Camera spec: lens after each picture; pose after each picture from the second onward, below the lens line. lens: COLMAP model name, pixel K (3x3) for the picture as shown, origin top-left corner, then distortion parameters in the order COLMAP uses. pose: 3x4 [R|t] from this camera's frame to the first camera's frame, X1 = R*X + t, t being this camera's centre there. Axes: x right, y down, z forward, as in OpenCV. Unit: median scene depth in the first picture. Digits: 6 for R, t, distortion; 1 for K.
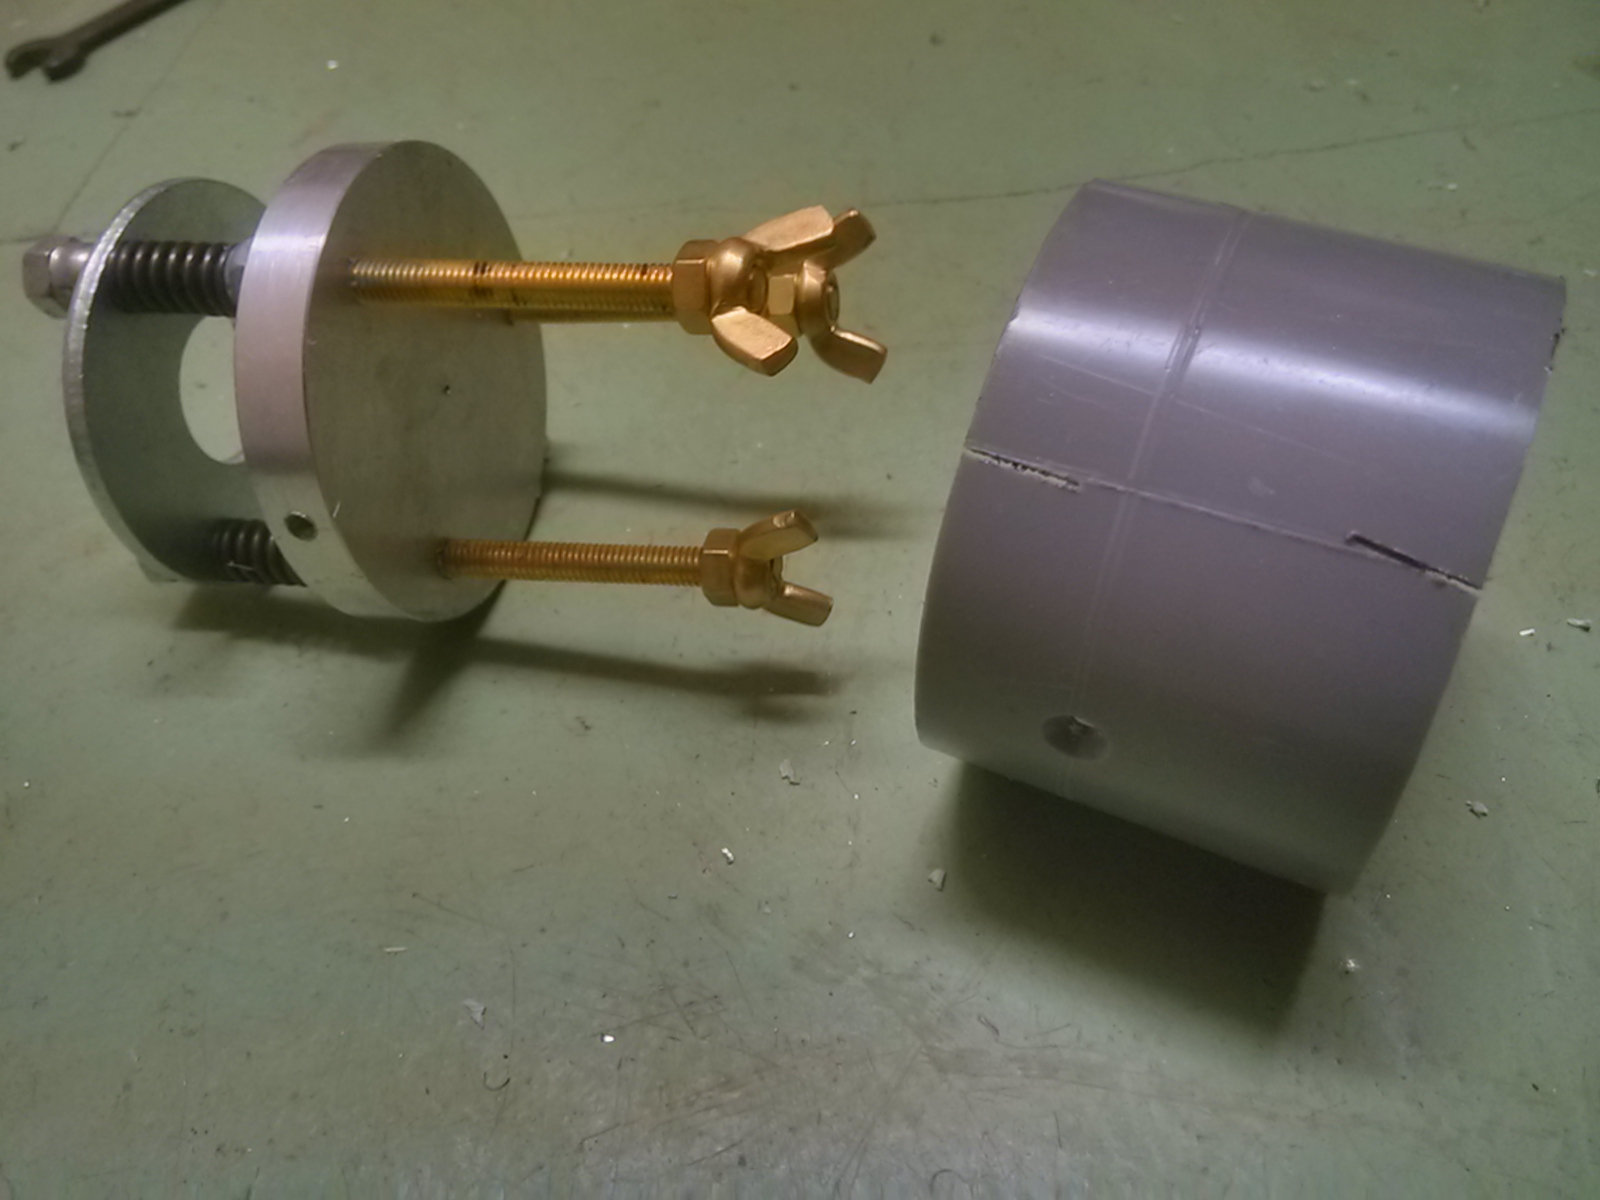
lens RADIAL K [[1323.9, 0, 800.0], [0, 1323.9, 600.0], [0, 0, 1]] dist [0.056629, -0.119989]
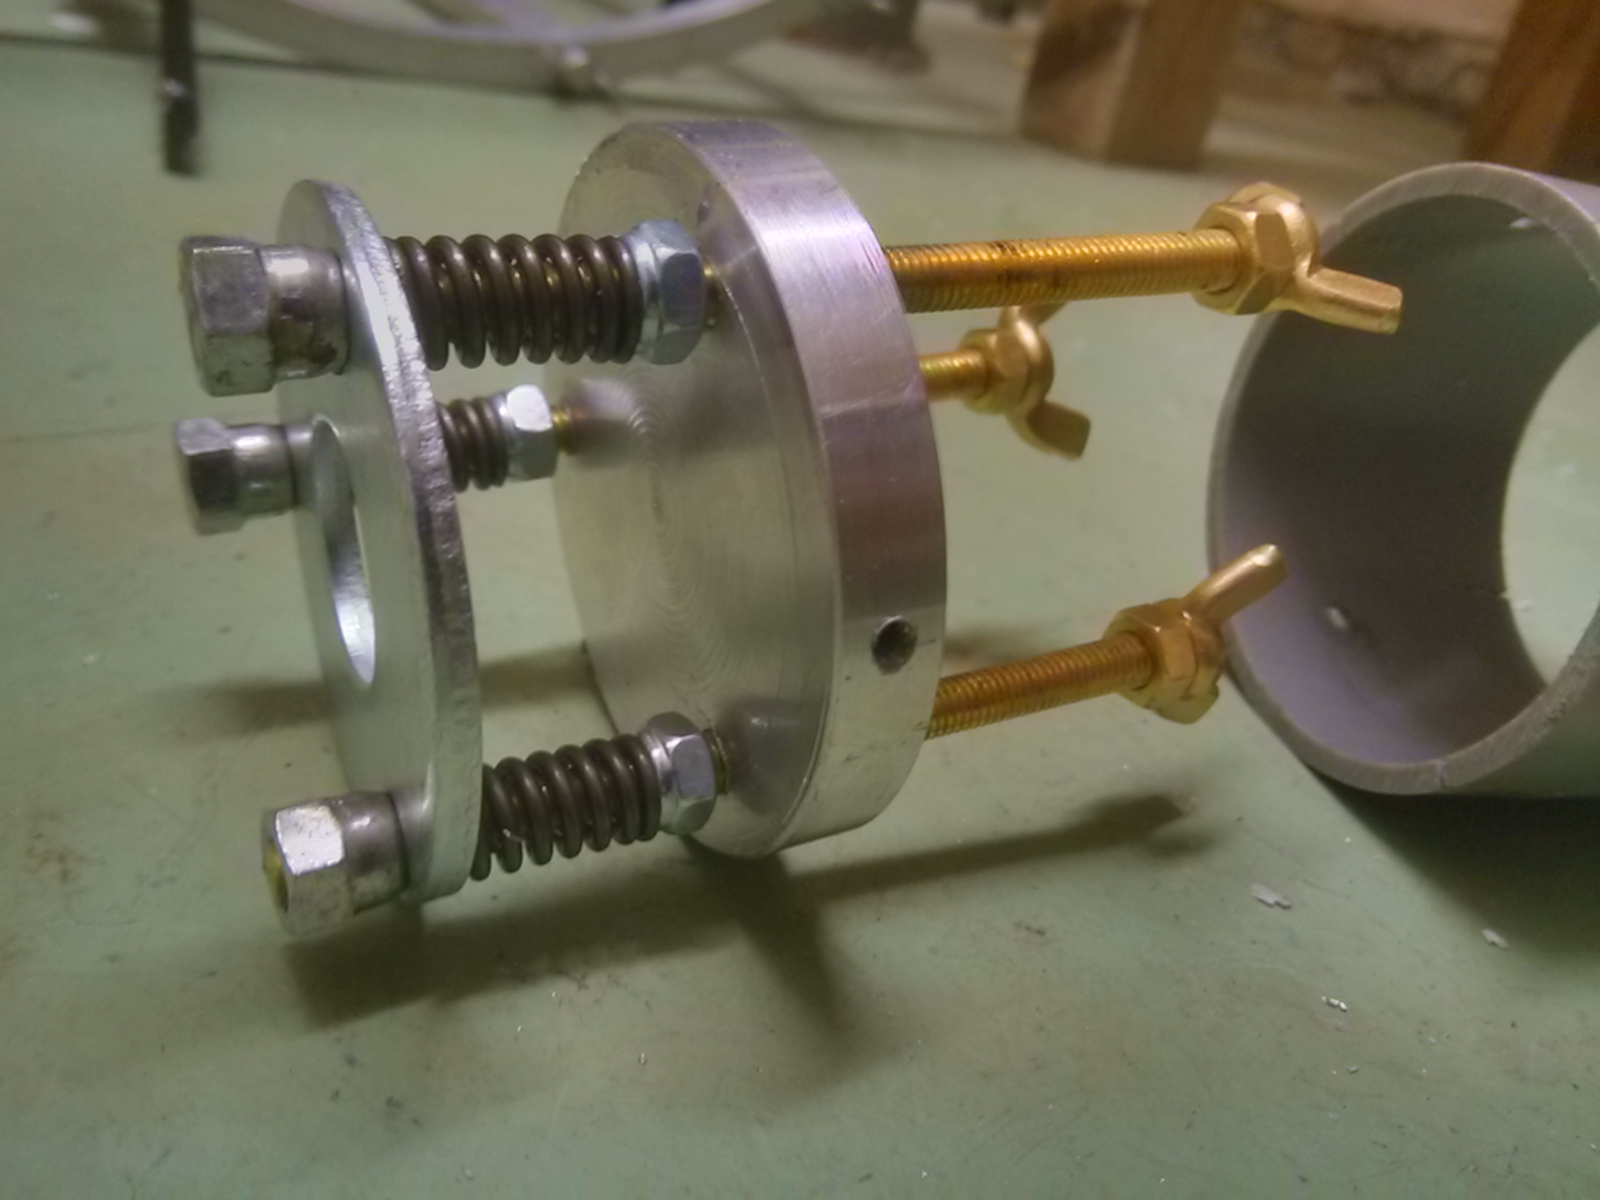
lens RADIAL K [[1323.9, 0, 800.0], [0, 1323.9, 600.0], [0, 0, 1]] dist [0.056629, -0.119989]
pose [[0.785844, -0.154373, 0.598848, -0.634840], [0.308845, 0.936907, -0.163766, 0.008516], [-0.535784, 0.313646, 0.783940, 0.457109]]
